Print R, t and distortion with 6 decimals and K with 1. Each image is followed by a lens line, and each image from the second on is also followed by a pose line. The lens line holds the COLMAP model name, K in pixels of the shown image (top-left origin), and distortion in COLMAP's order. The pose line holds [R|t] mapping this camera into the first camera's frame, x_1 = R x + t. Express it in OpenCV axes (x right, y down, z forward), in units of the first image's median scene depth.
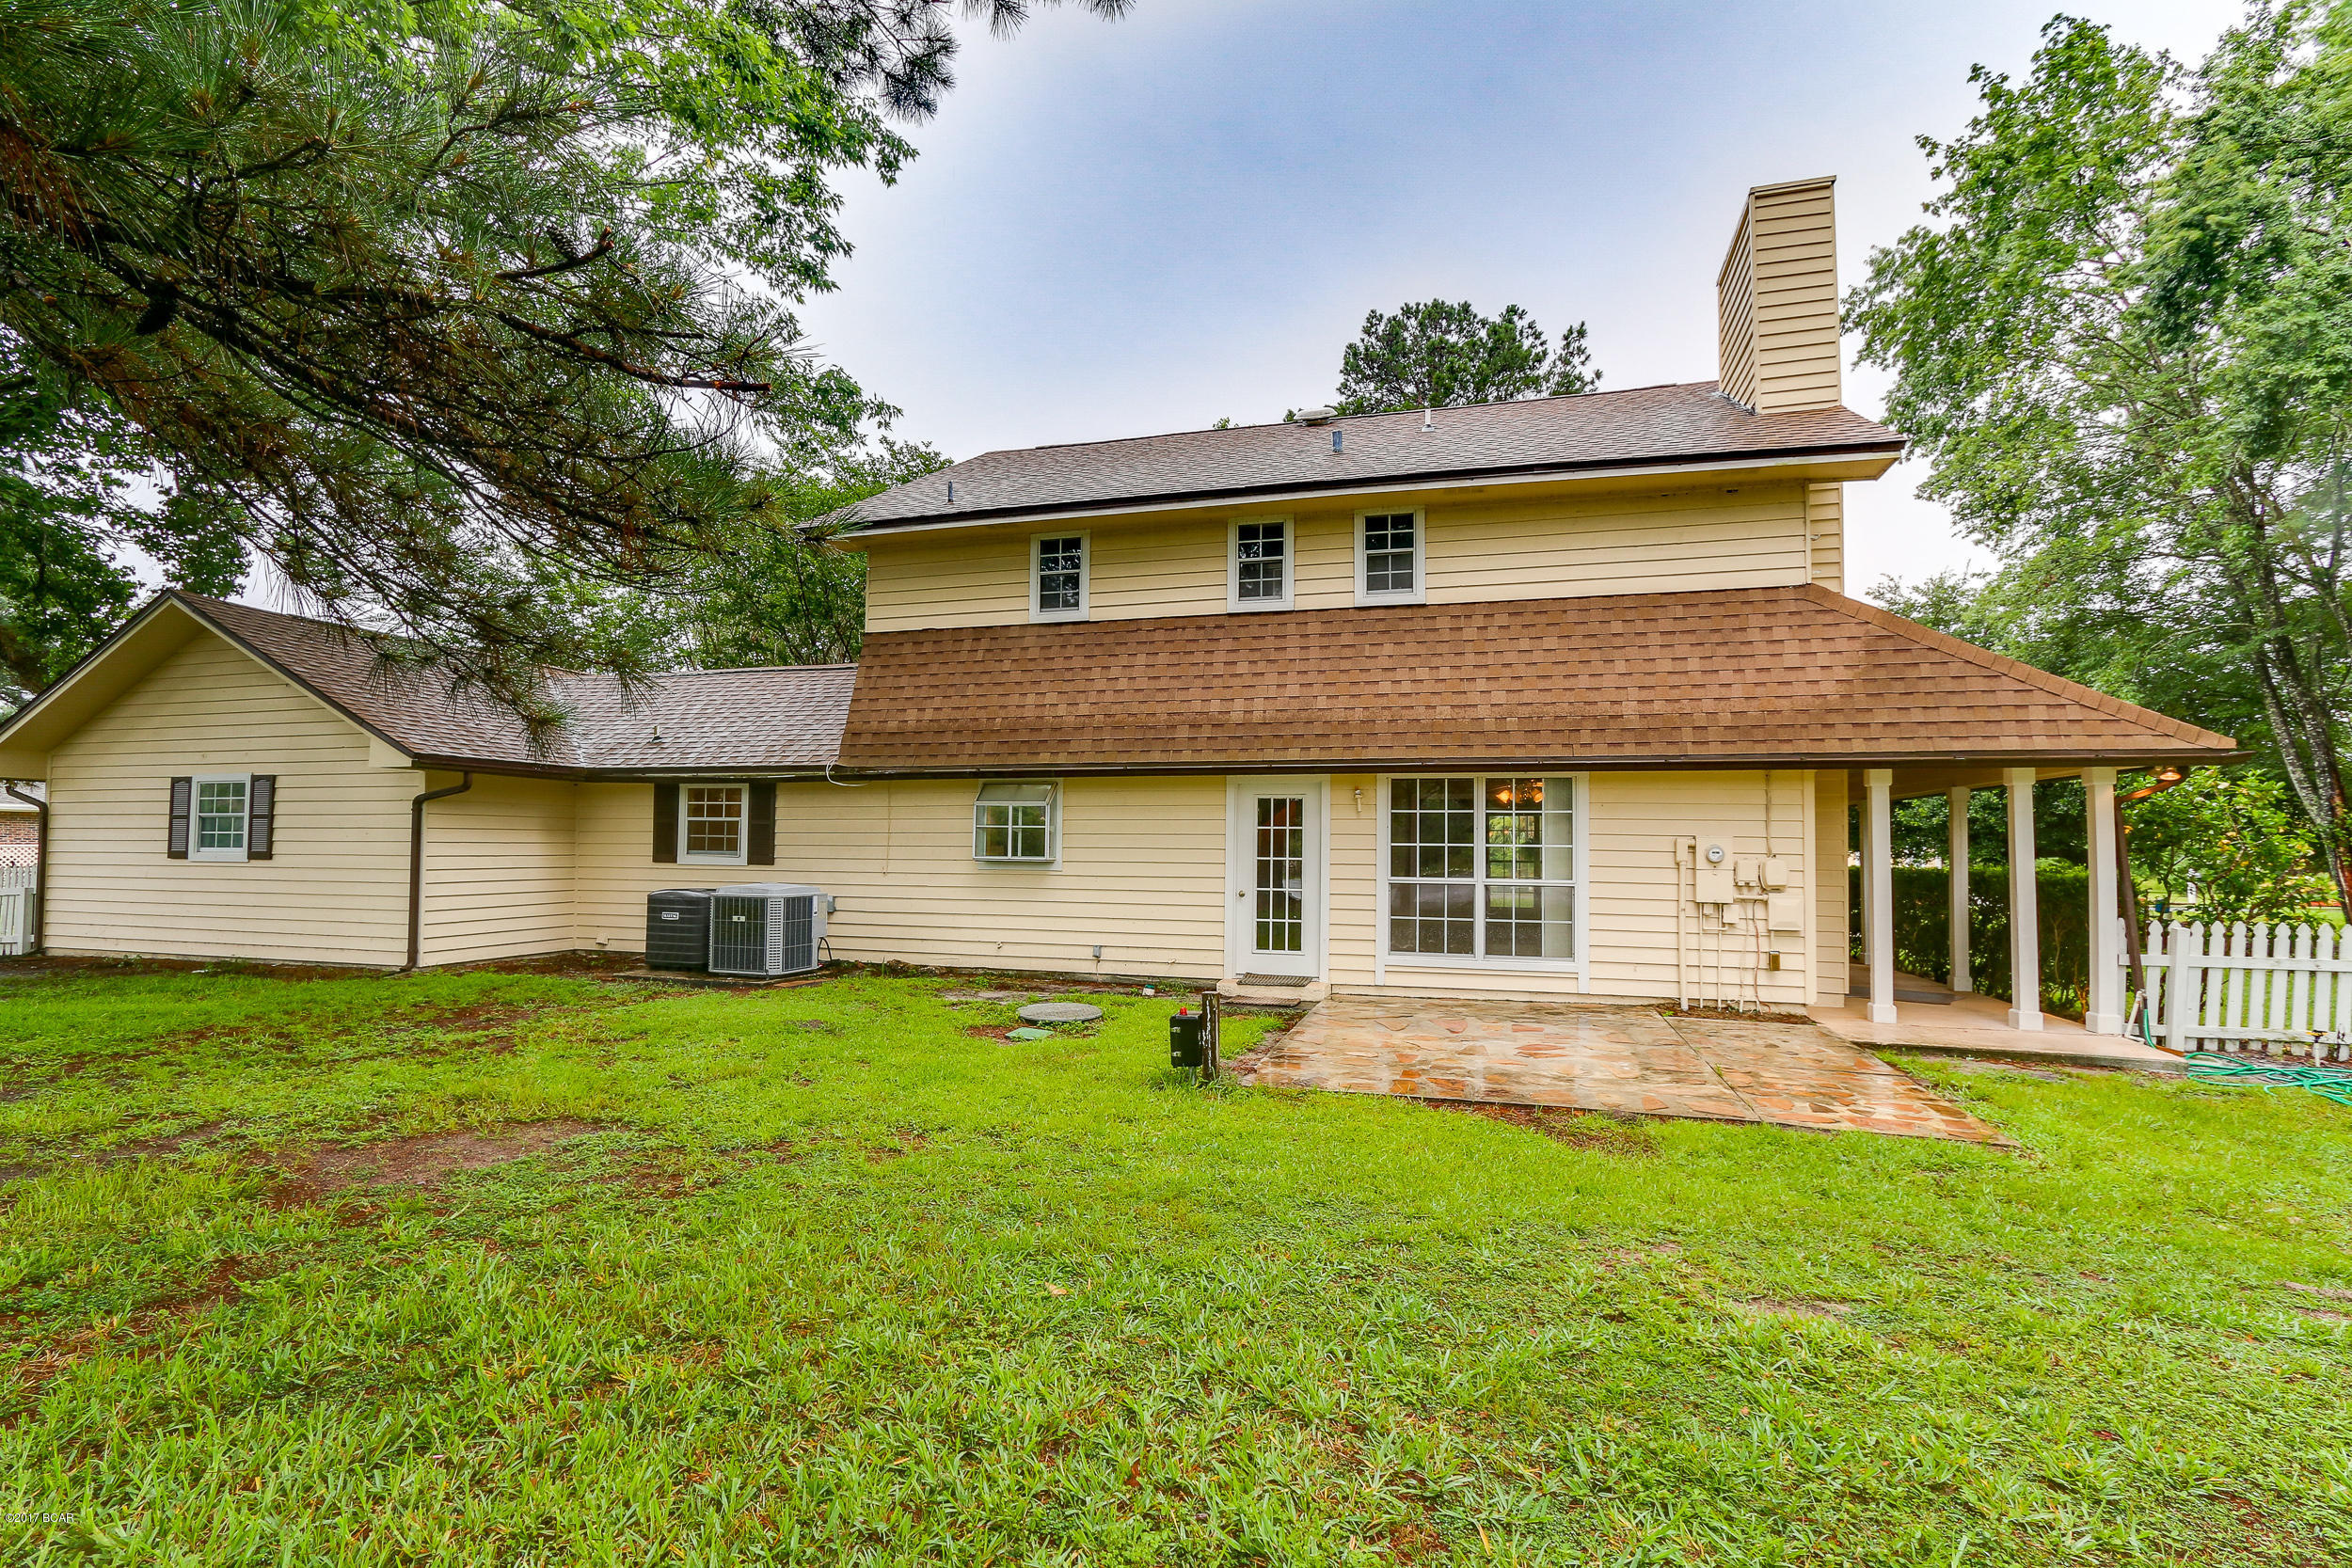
lens RADIAL K [[1085.4, 0, 1178.1], [0, 1085.4, 809.6], [0, 0, 1]] dist [-0.023676, 0.007188]
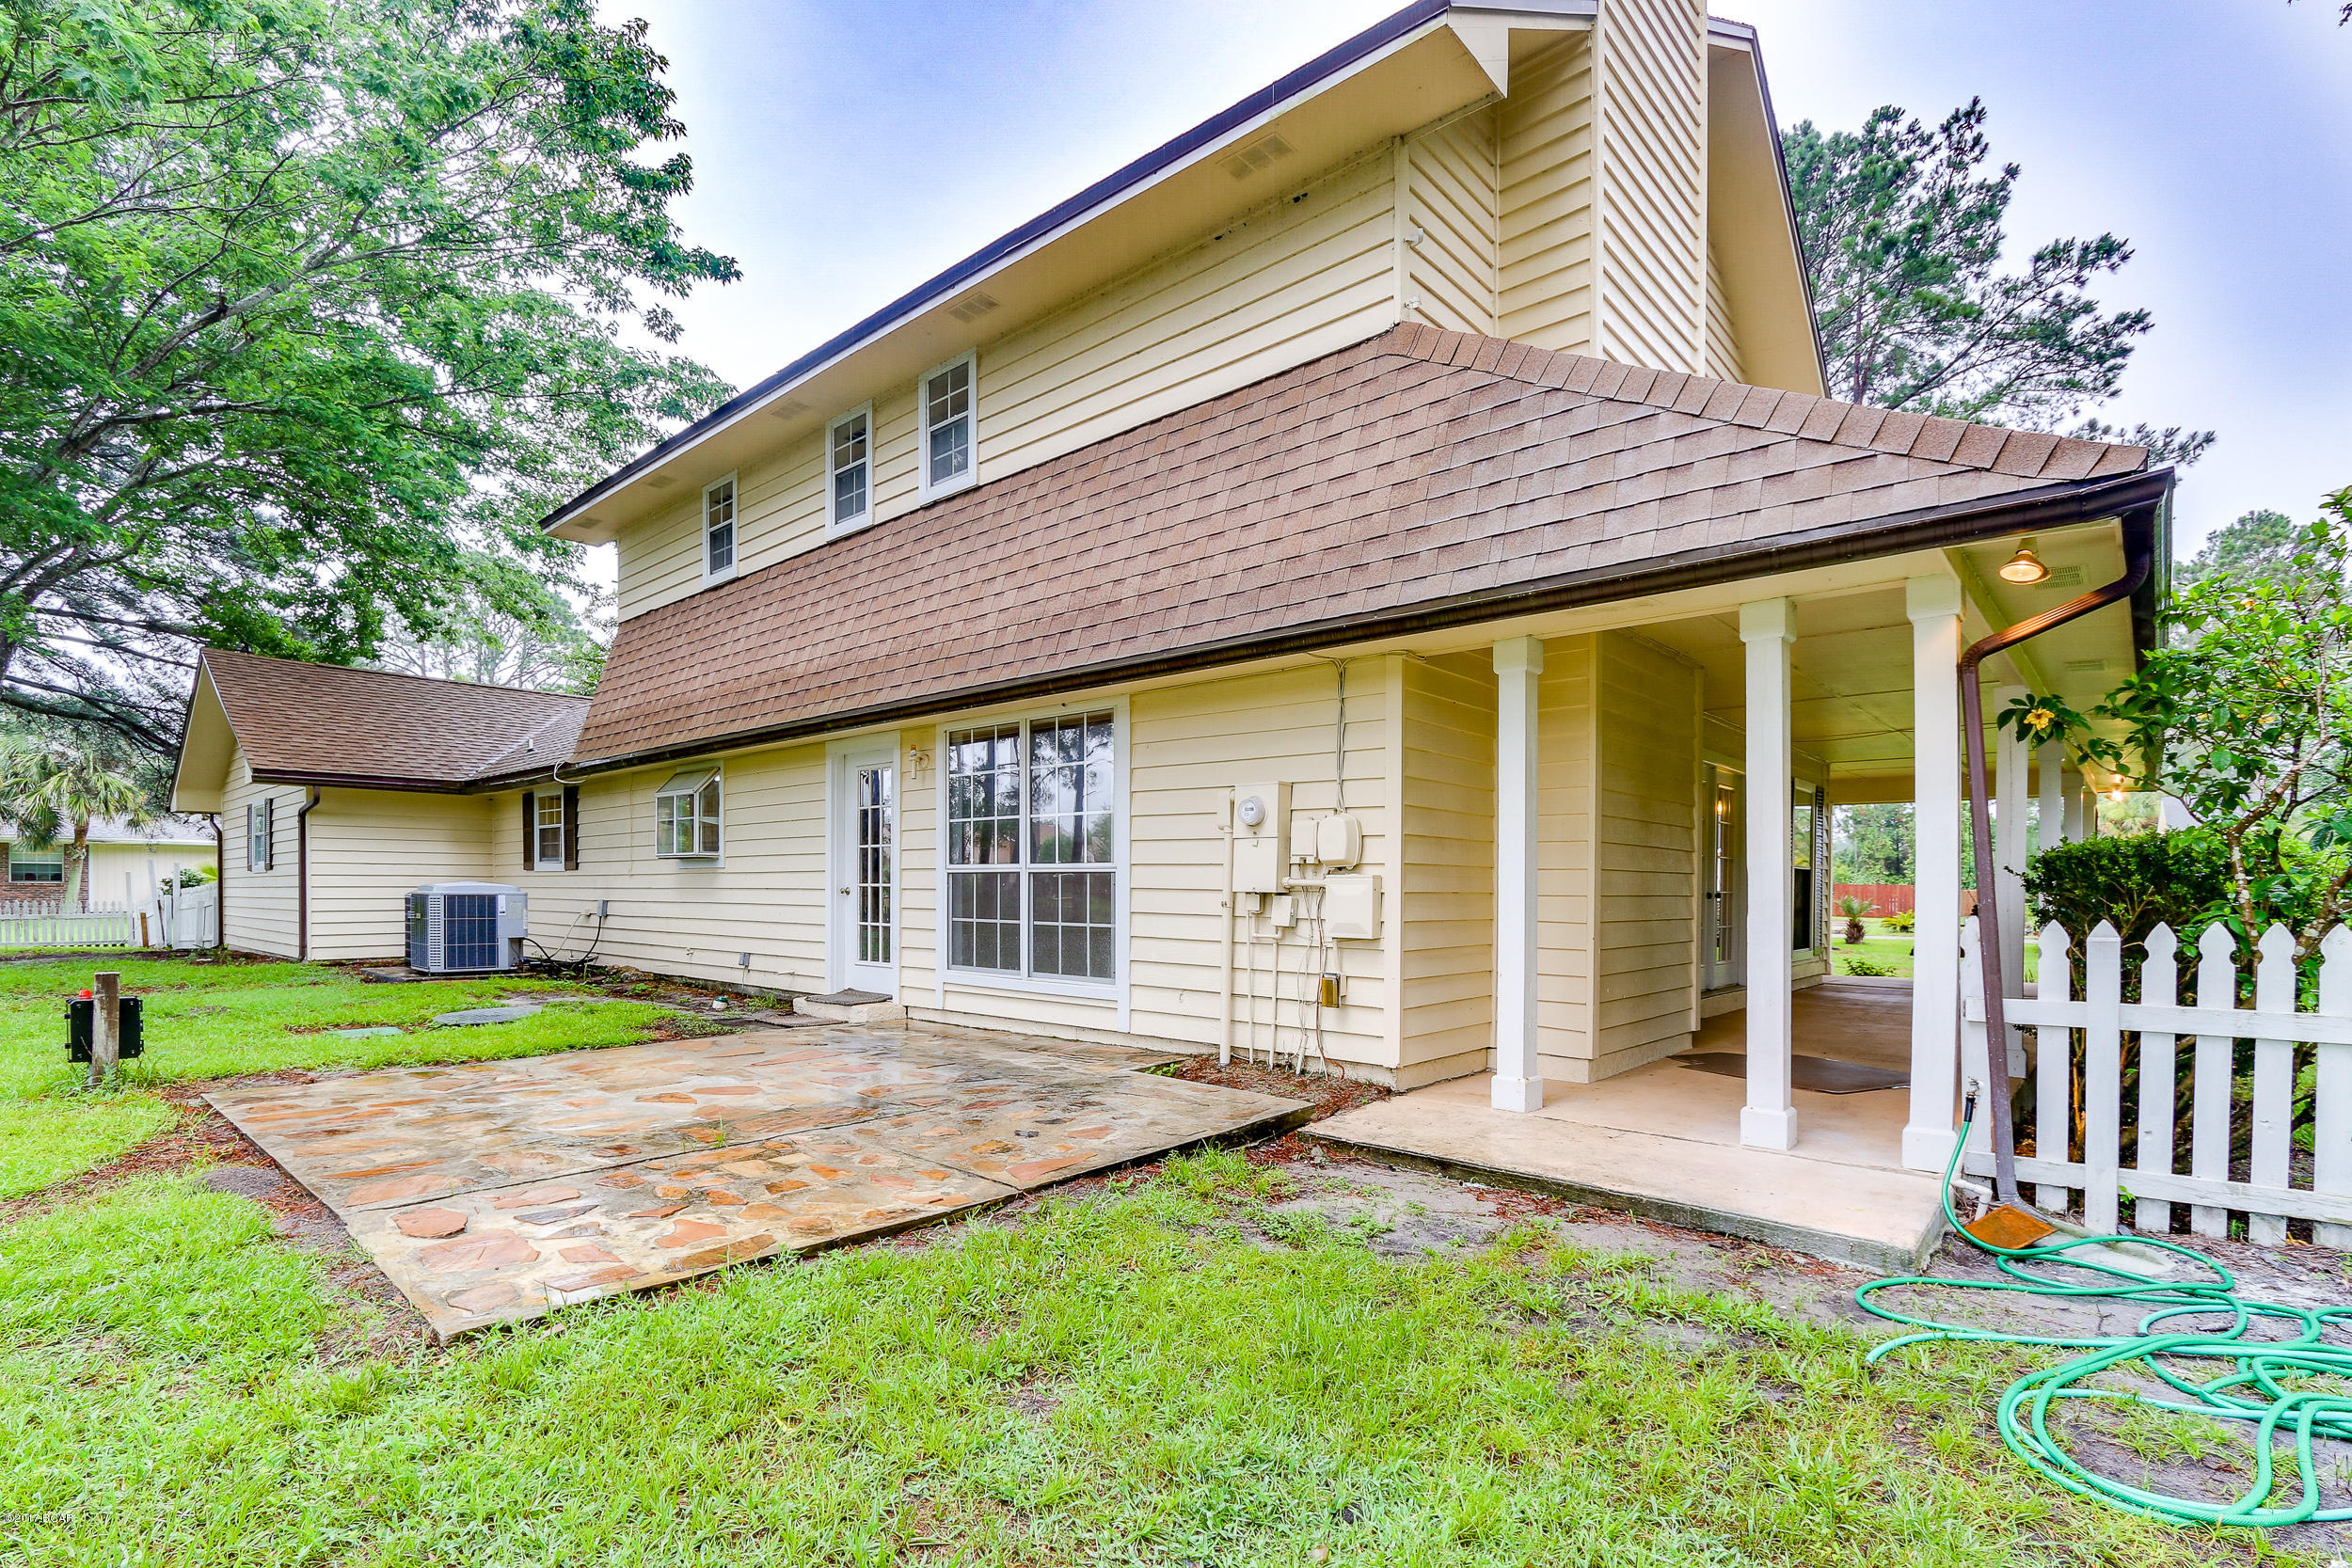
lens RADIAL K [[1122.4, 0, 1175.1], [0, 1122.4, 909.3], [0, 0, 1]] dist [-0.013467, 0.000733]
pose [[0.898787, 0.003395, -0.438372, 0.646068], [0.016613, 0.998988, 0.041799, 0.060452], [0.438070, -0.044851, 0.897821, 0.361207]]
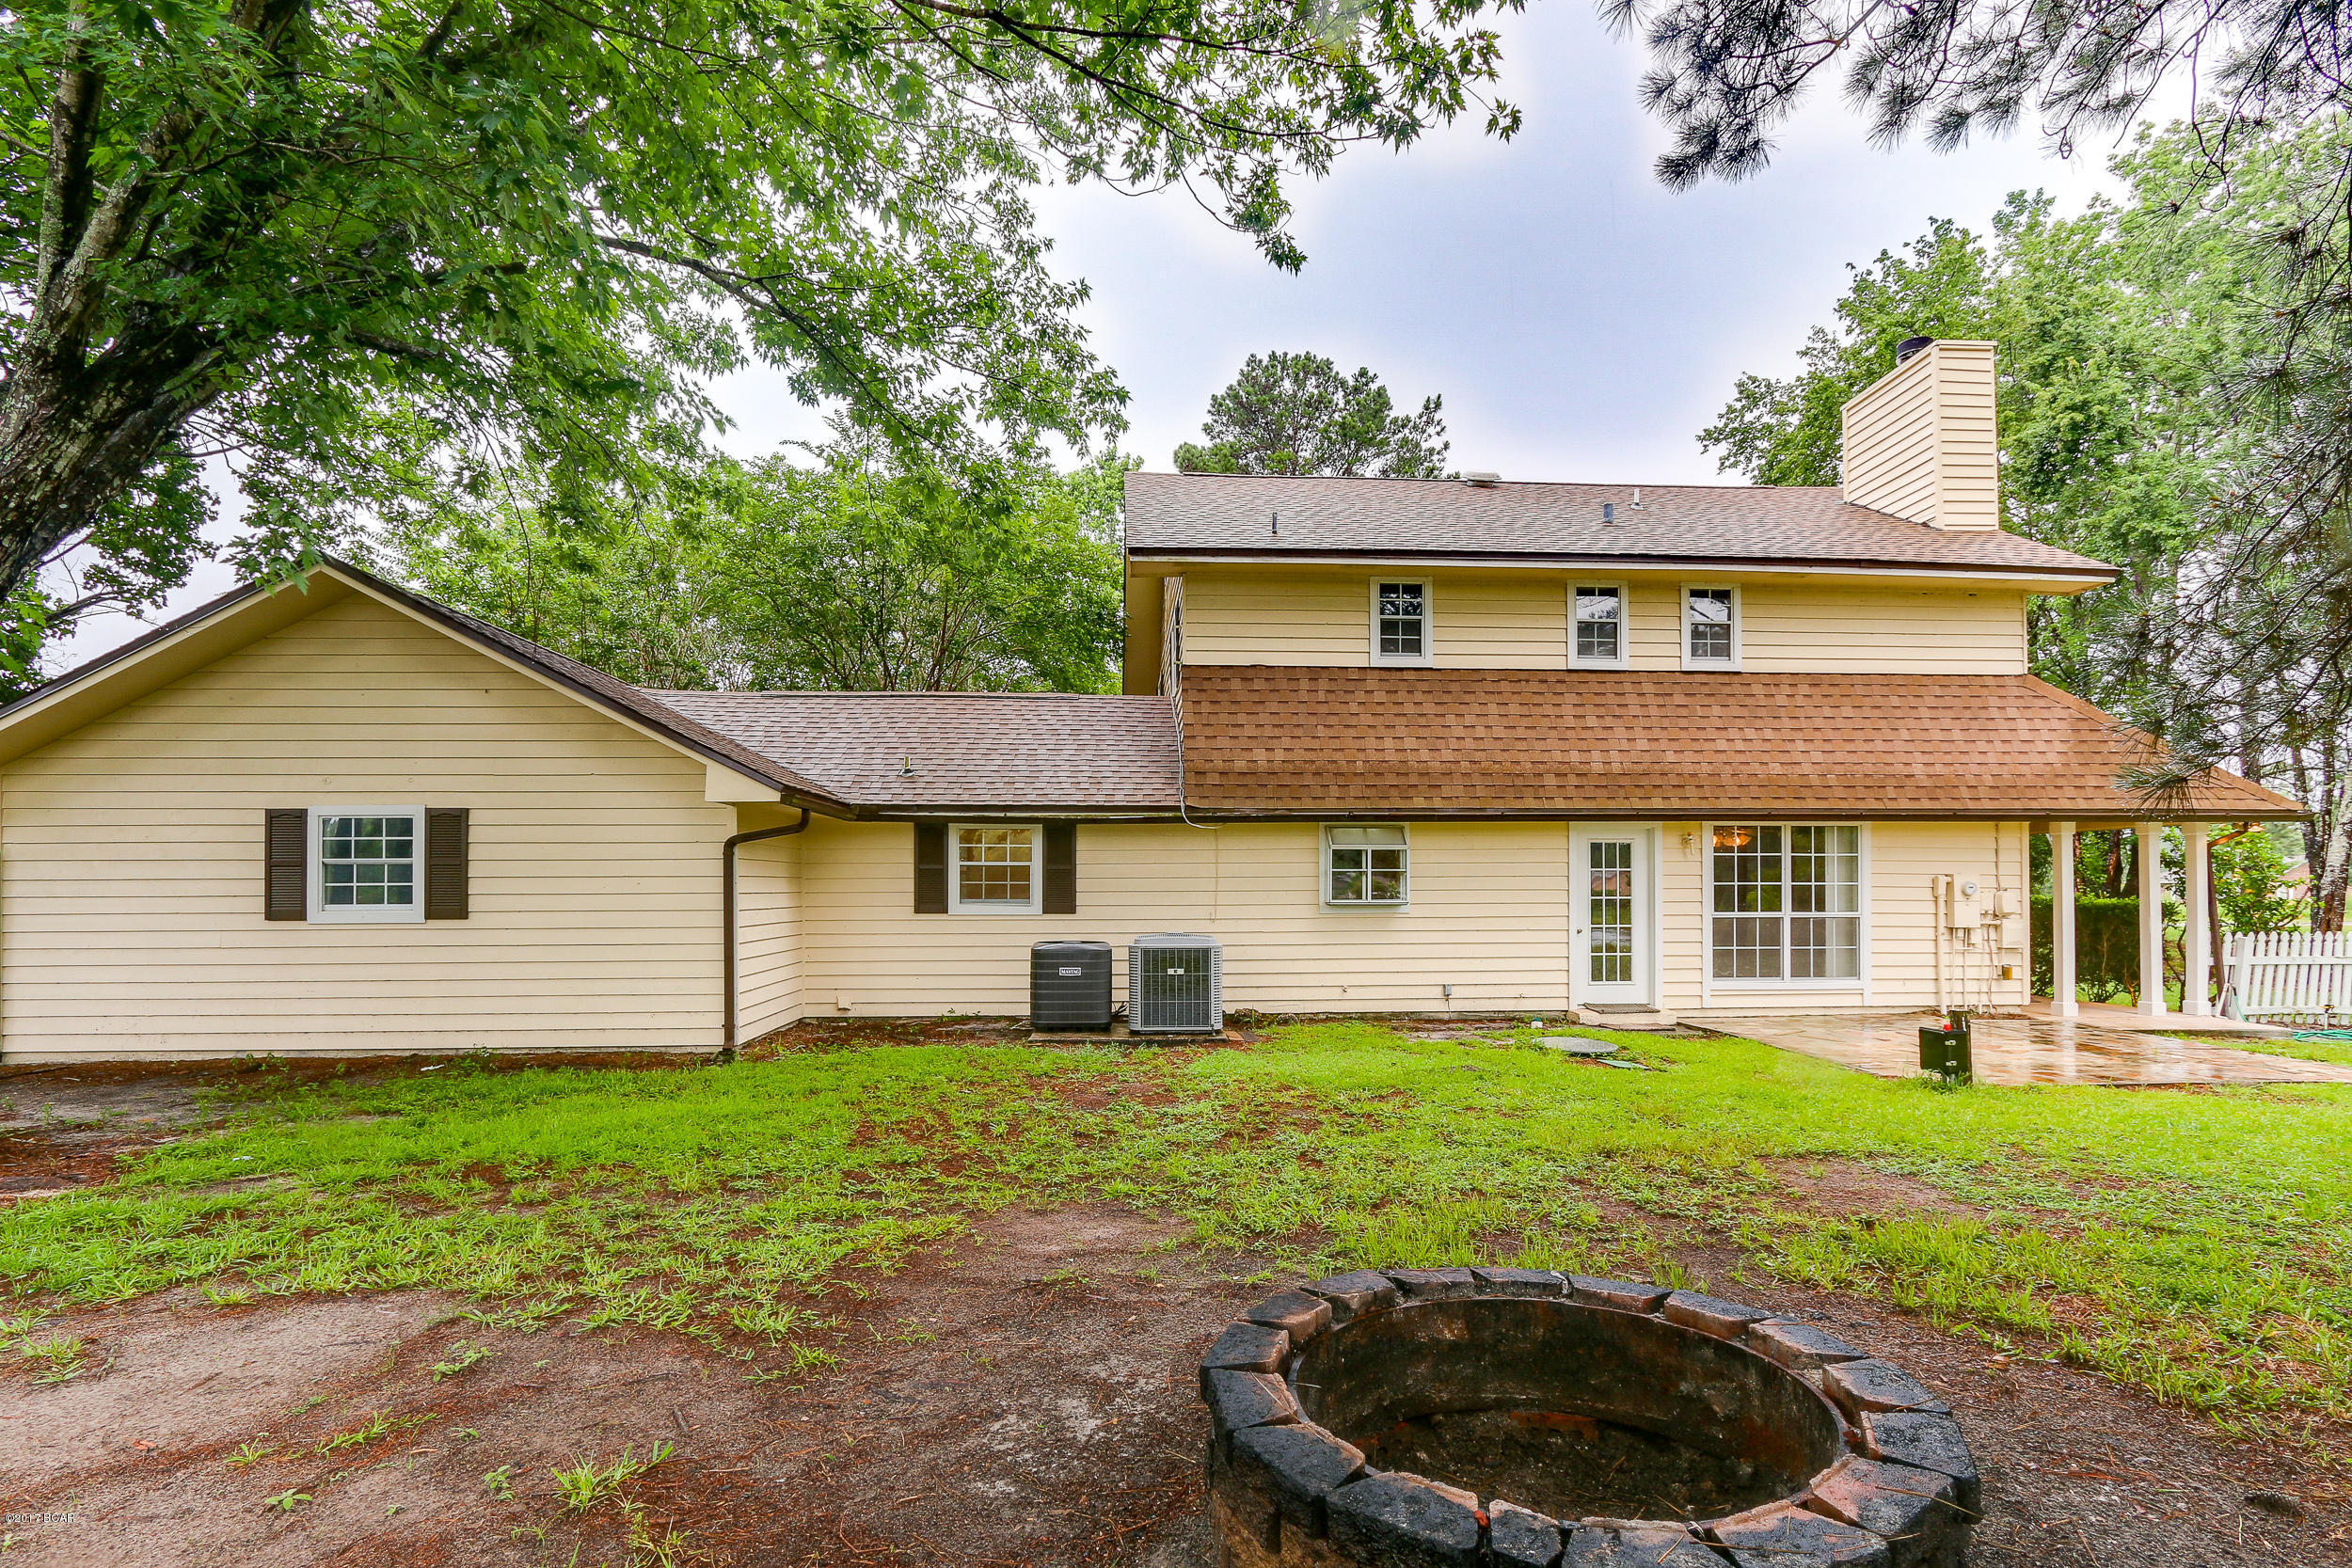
lens RADIAL K [[1122.1, 0, 1176.1], [0, 1122.1, 886.4], [0, 0, 1]] dist [-0.011645, 0.000184]
pose [[0.940809, -0.010956, 0.338761, -0.700044], [0.000271, 0.999501, 0.031572, -0.001915], [-0.338938, -0.029611, 0.940343, 0.087984]]
